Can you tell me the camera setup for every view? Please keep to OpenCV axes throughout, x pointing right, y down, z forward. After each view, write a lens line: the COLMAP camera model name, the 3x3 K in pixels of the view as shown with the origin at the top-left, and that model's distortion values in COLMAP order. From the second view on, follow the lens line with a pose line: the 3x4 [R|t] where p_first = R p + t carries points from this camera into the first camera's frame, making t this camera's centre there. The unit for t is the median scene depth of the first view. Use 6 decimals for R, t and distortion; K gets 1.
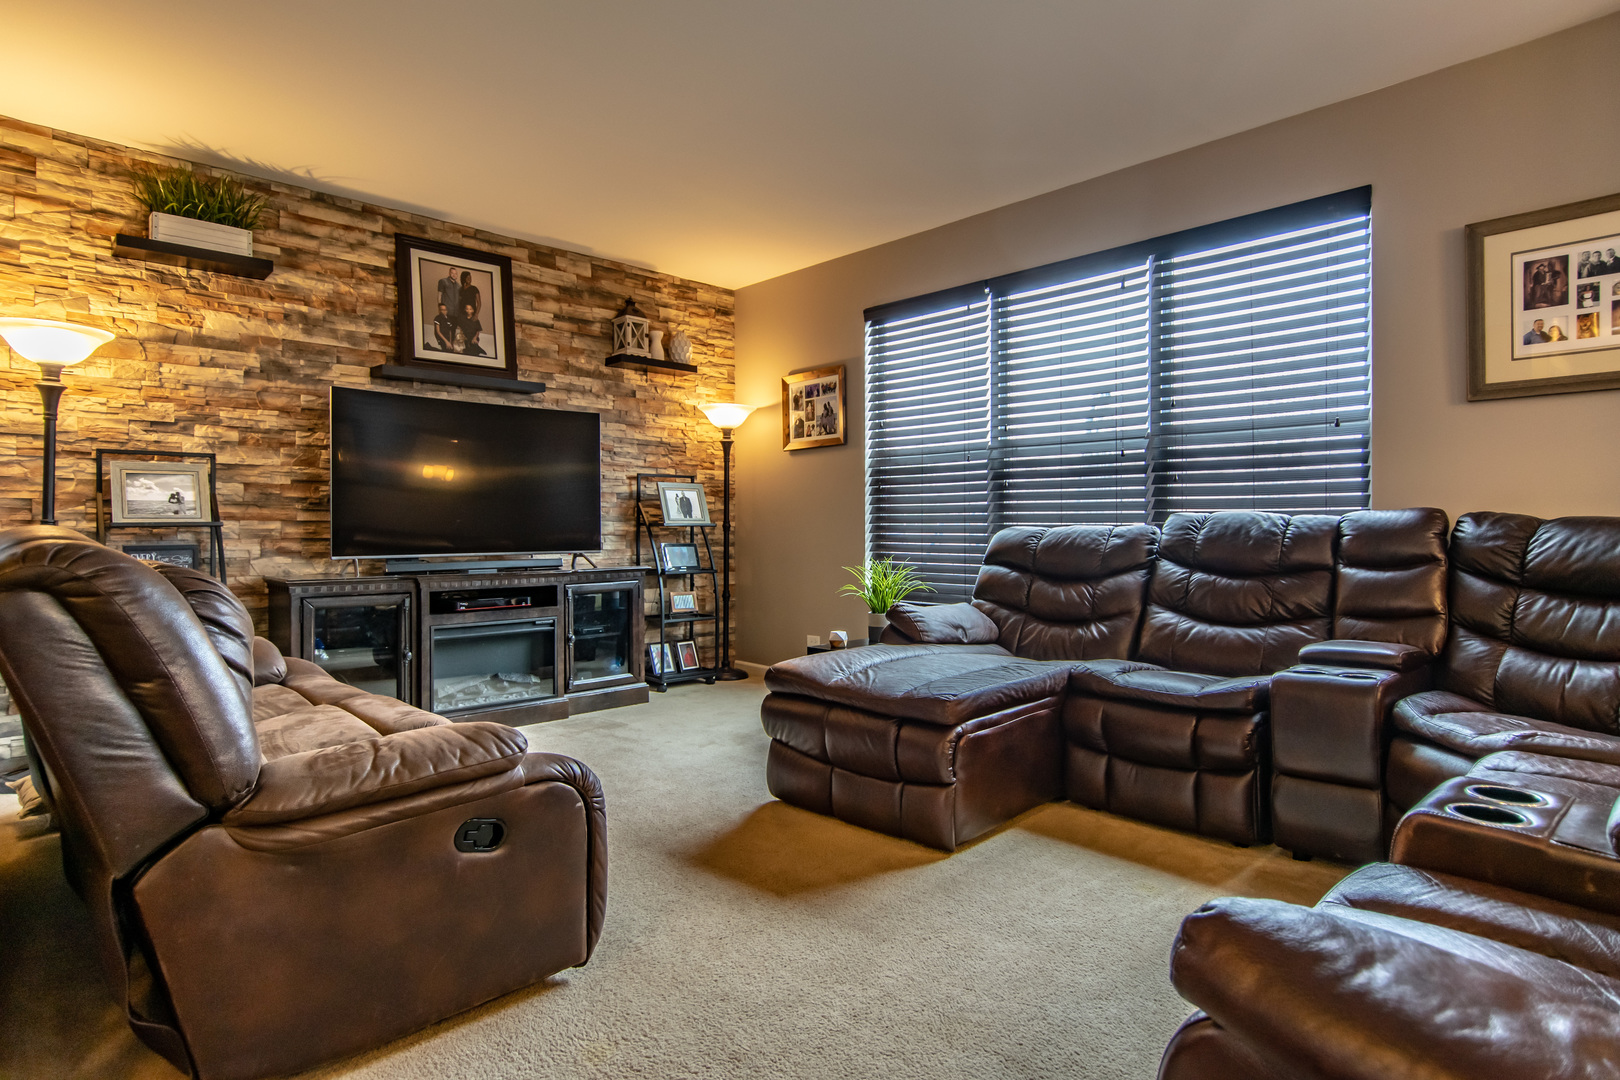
lens RADIAL K [[867.0, 0, 814.6], [0, 867.0, 528.6], [0, 0, 1]] dist [0.000436, -0.001825]
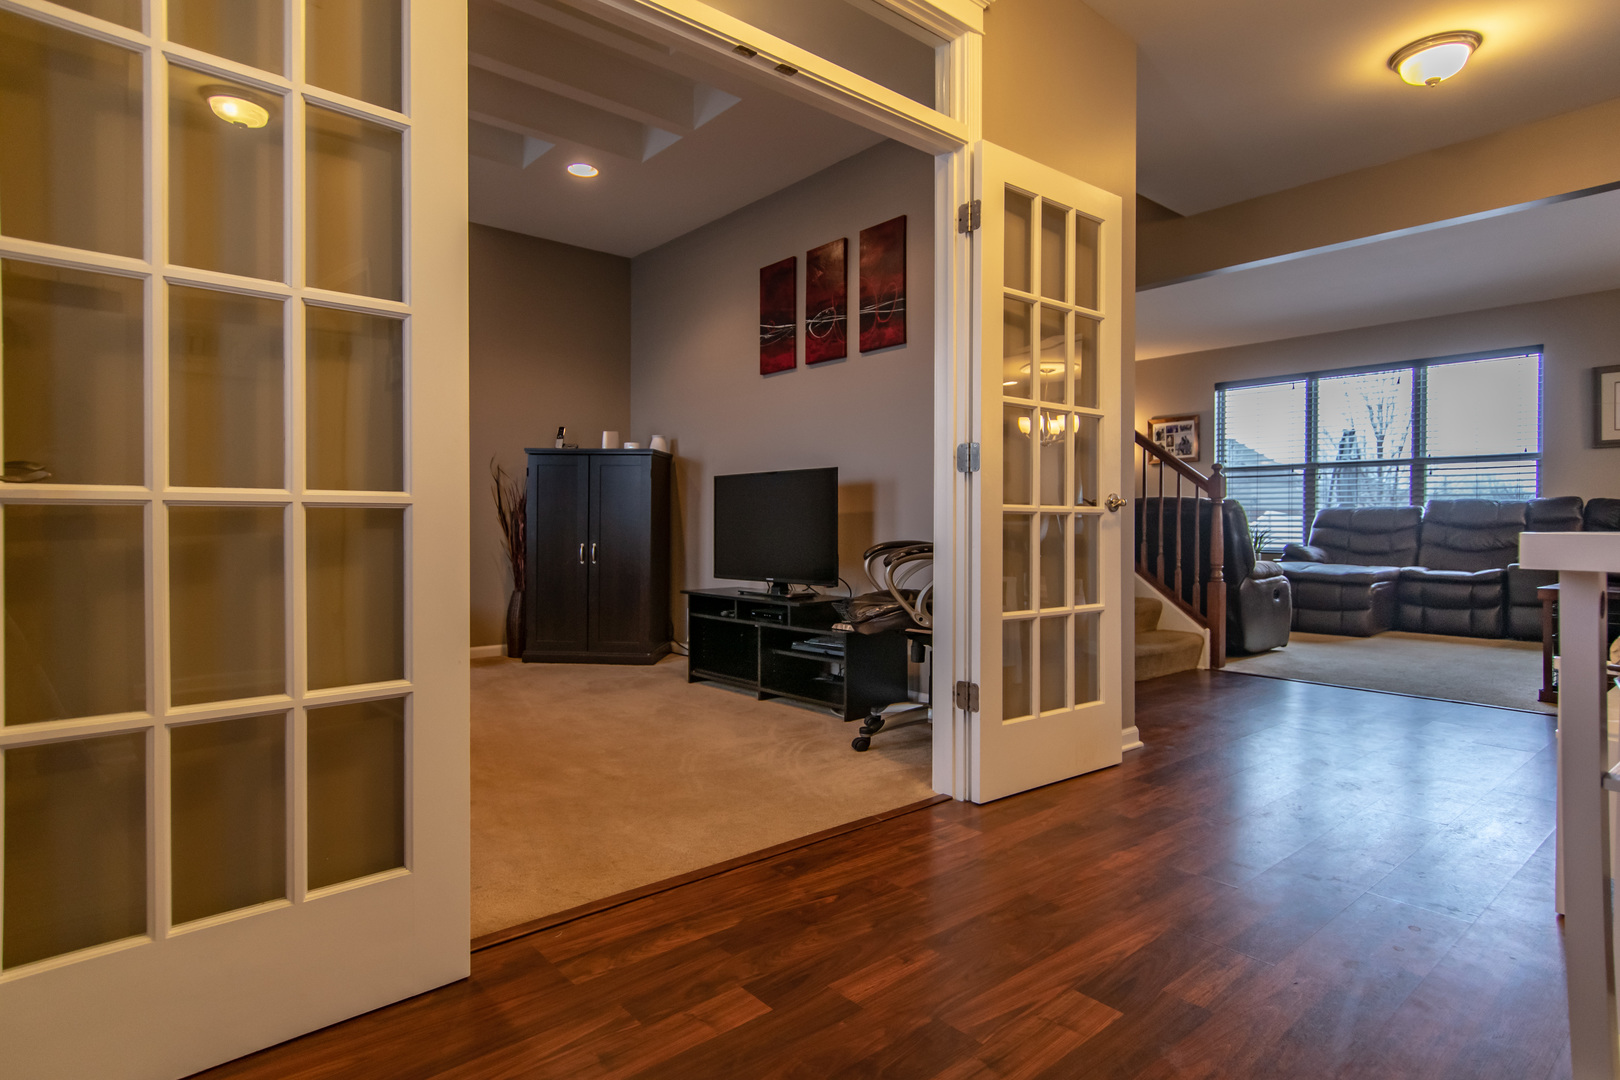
lens RADIAL K [[867.0, 0, 814.6], [0, 867.0, 528.6], [0, 0, 1]] dist [0.000436, -0.001825]
pose [[0.998022, 0.007016, -0.062476, -0.744439], [-0.007100, 0.999974, -0.001127, 0.051133], [0.062467, 0.001569, 0.998046, -0.908799]]
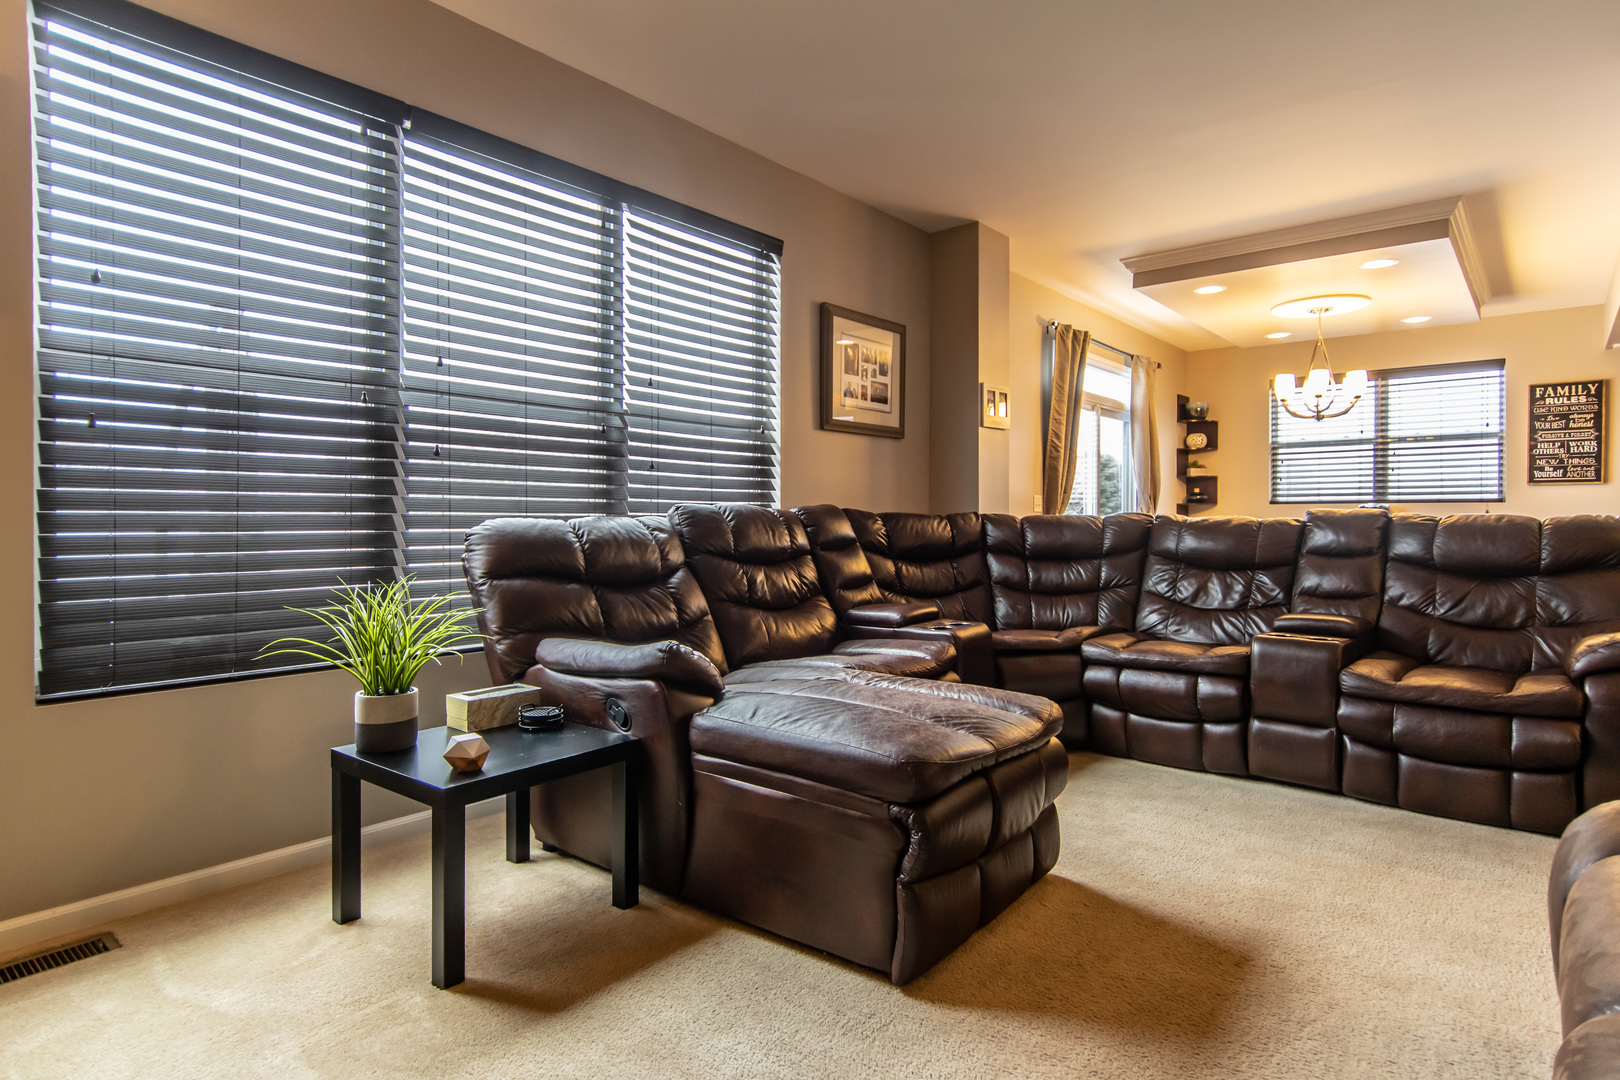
lens RADIAL K [[867.0, 0, 814.6], [0, 867.0, 528.6], [0, 0, 1]] dist [0.000436, -0.001825]
pose [[-0.108926, -0.011098, 0.993988, -0.440548], [0.000144, 0.999937, 0.011180, -0.001274], [-0.994050, 0.001361, -0.108918, 0.806597]]
